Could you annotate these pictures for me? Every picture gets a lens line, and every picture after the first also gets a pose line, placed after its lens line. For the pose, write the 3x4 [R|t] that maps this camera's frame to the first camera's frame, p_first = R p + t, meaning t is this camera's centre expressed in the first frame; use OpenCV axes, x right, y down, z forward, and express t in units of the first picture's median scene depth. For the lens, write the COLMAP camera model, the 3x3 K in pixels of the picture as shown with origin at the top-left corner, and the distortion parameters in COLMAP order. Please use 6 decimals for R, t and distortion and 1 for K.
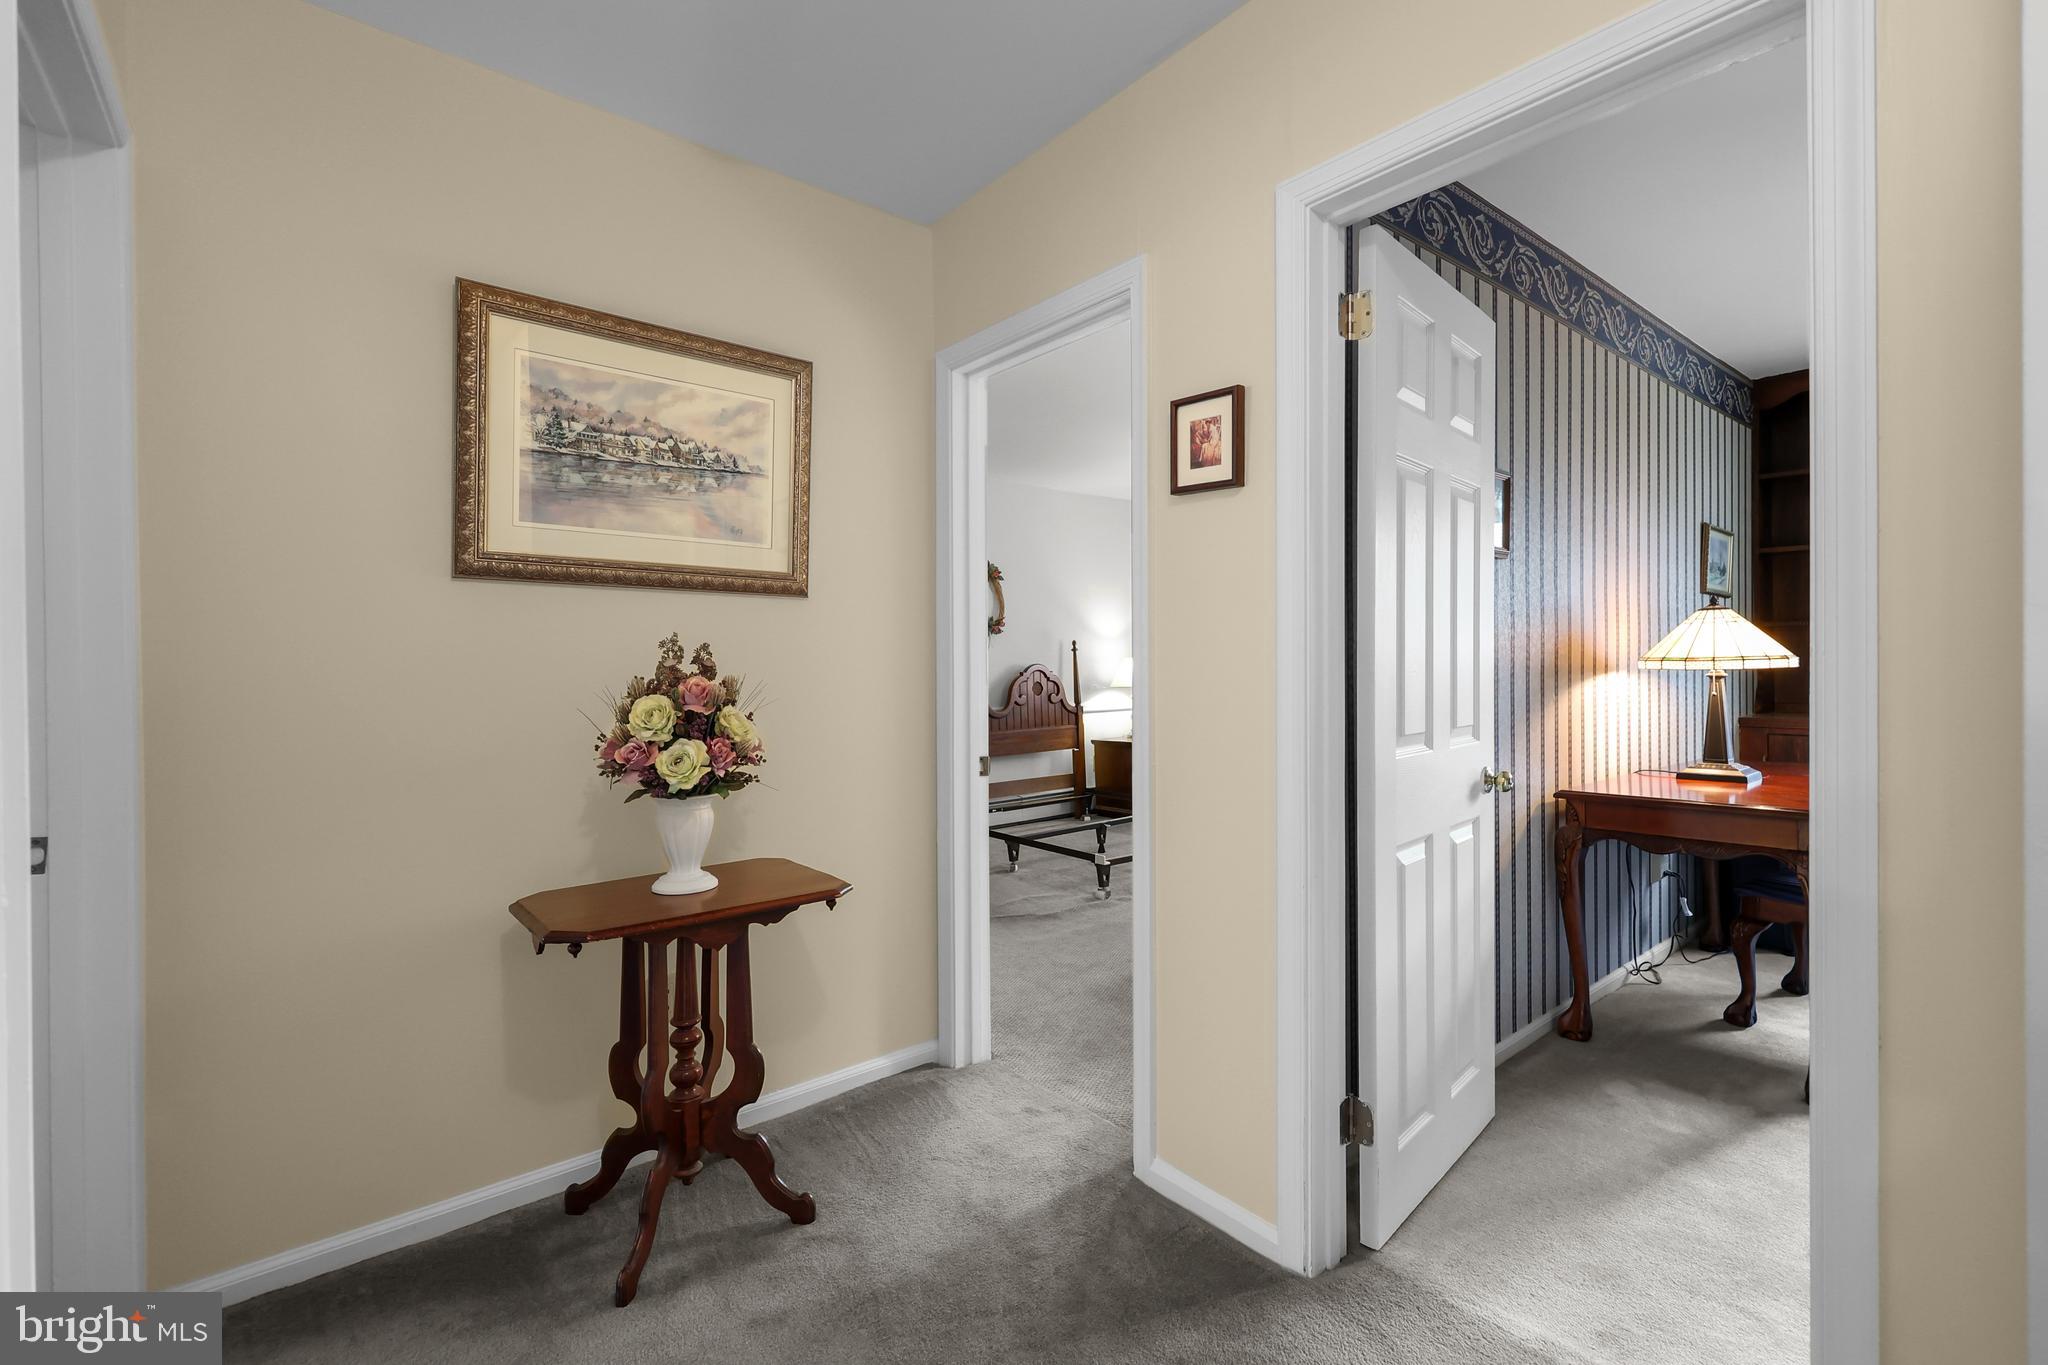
lens RADIAL K [[909.6, 0, 1031.4], [0, 909.6, 670.3], [0, 0, 1]] dist [-0.004899, -0.000454]
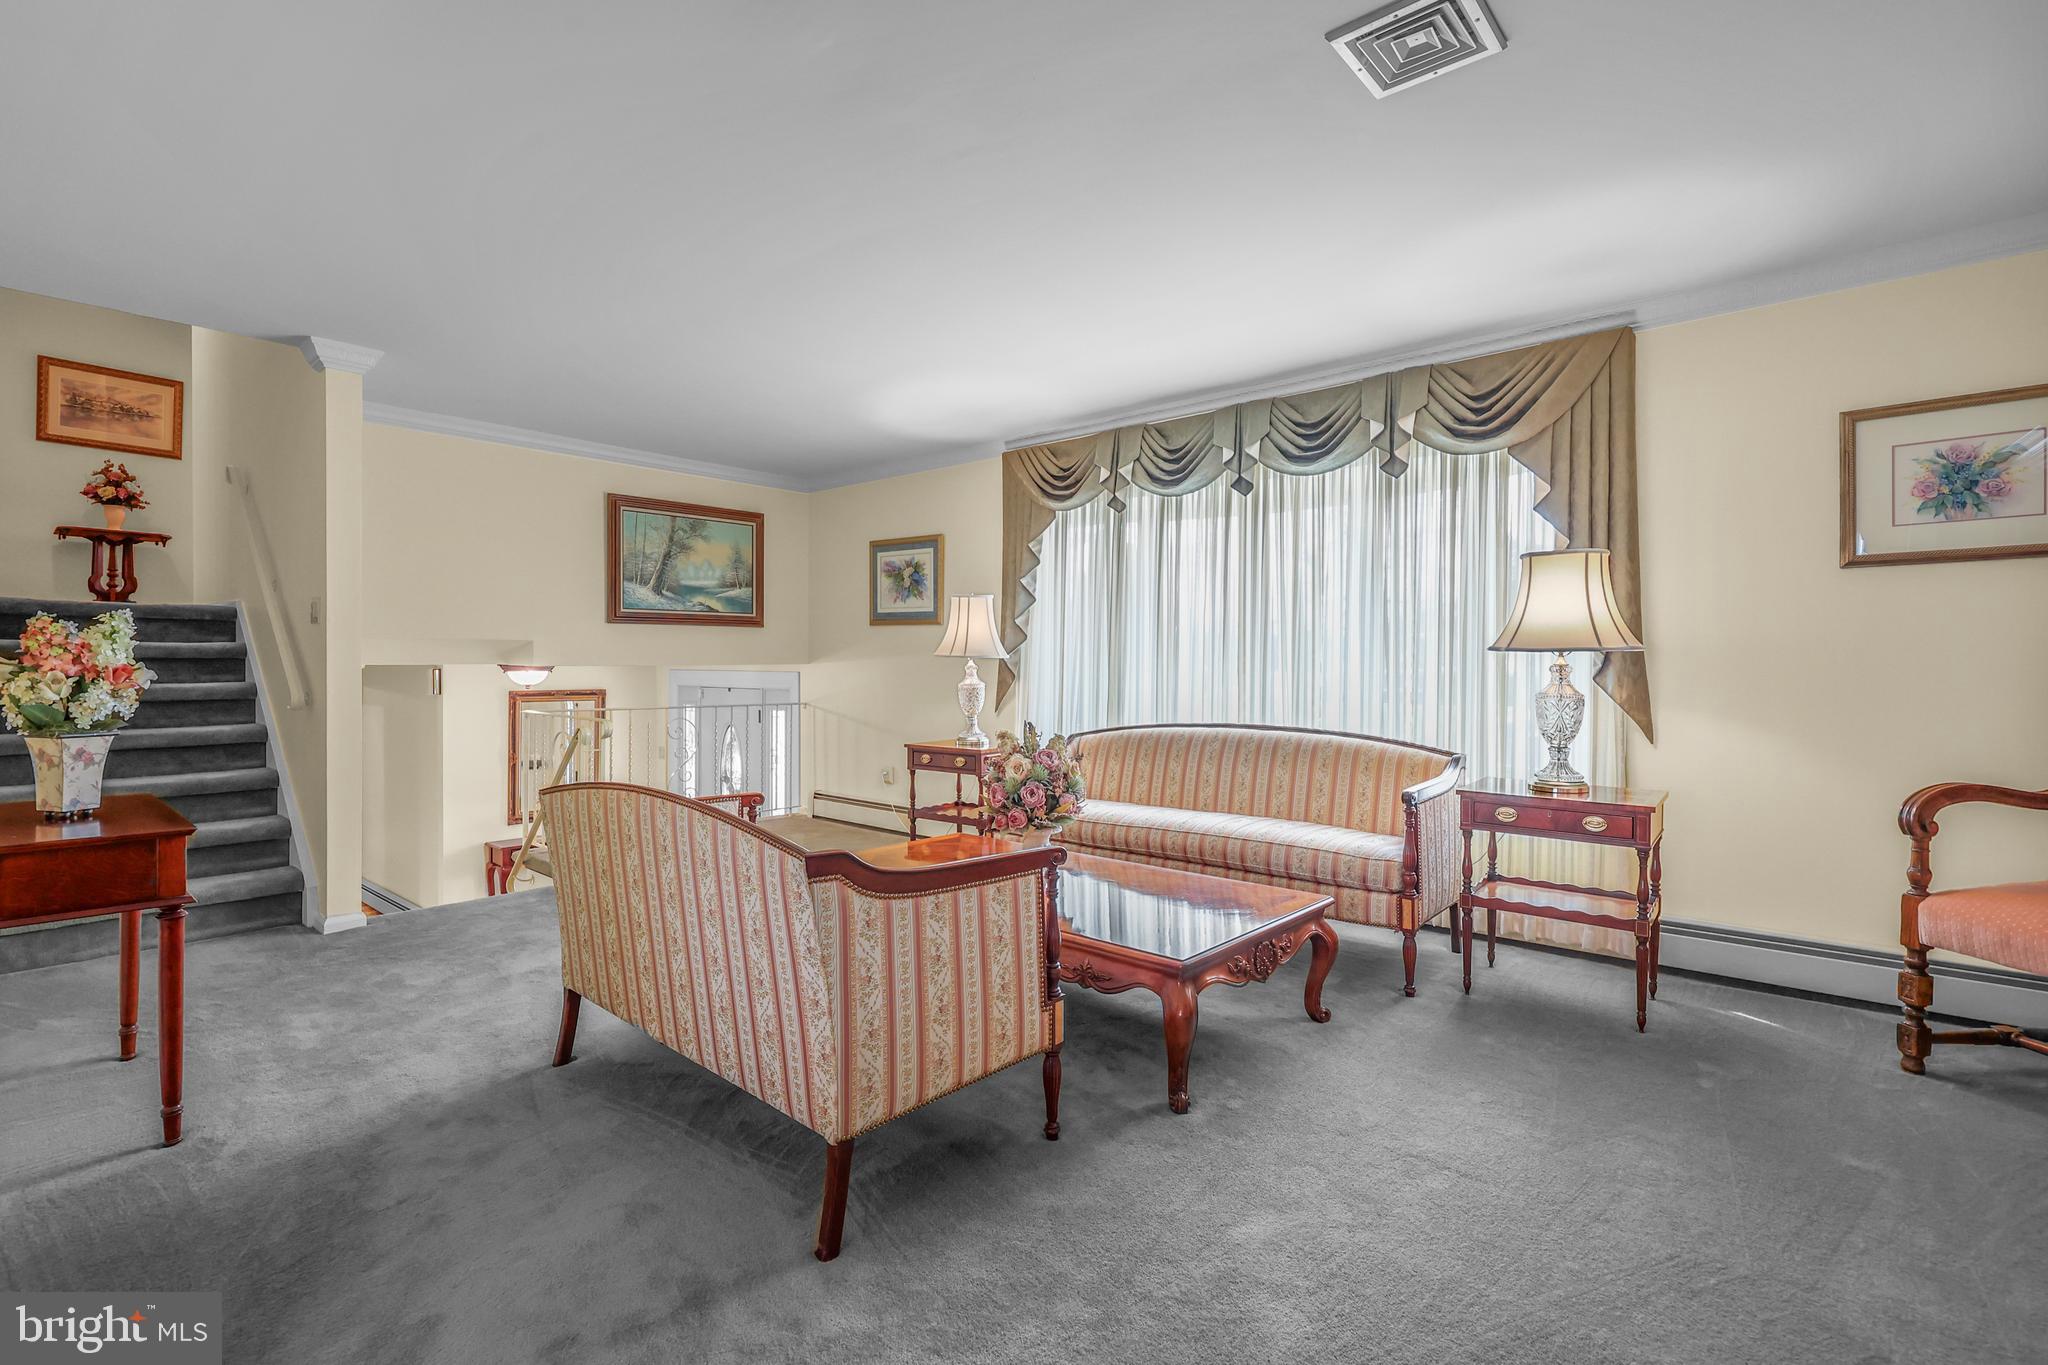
lens RADIAL K [[939.8, 0, 1010.3], [0, 939.8, 675.4], [0, 0, 1]] dist [0.004649, 0.000781]
pose [[0.987148, 0.015648, 0.159042, 2.452576], [-0.017021, 0.999829, 0.007272, 0.699891], [-0.158901, -0.009885, 0.987245, -3.142808]]
